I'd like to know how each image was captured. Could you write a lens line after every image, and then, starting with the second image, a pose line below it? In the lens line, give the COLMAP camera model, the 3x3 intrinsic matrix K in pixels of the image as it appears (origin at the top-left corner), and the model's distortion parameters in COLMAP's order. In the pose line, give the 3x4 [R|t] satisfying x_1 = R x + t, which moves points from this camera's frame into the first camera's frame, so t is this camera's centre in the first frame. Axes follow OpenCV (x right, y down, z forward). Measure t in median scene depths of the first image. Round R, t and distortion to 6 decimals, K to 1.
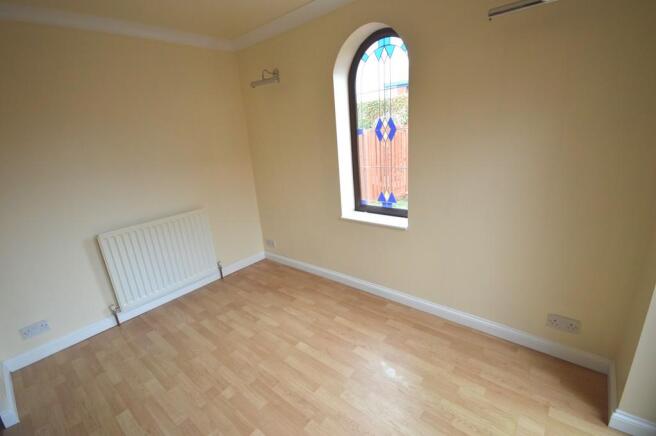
lens RADIAL K [[294.8, 0, 325.7], [0, 294.8, 219.7], [0, 0, 1]] dist [0.002715, -0.000169]
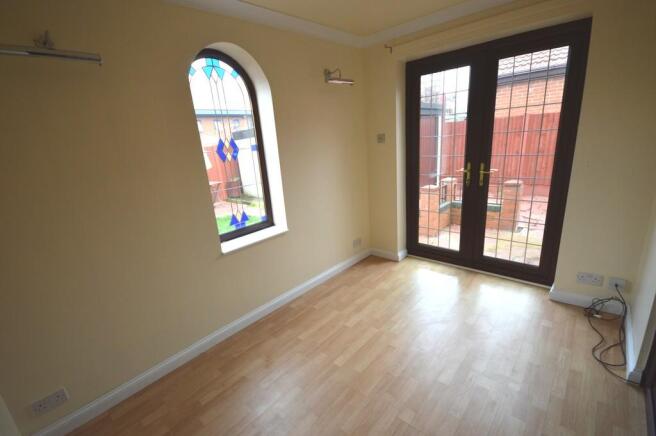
lens RADIAL K [[294.8, 0, 326.0], [0, 294.8, 220.3], [0, 0, 1]] dist [0.002715, -0.000169]
pose [[0.039755, -0.207430, 0.977442, -0.797410], [0.356181, 0.916897, 0.180095, -0.154563], [-0.933571, 0.340987, 0.110334, 0.674869]]
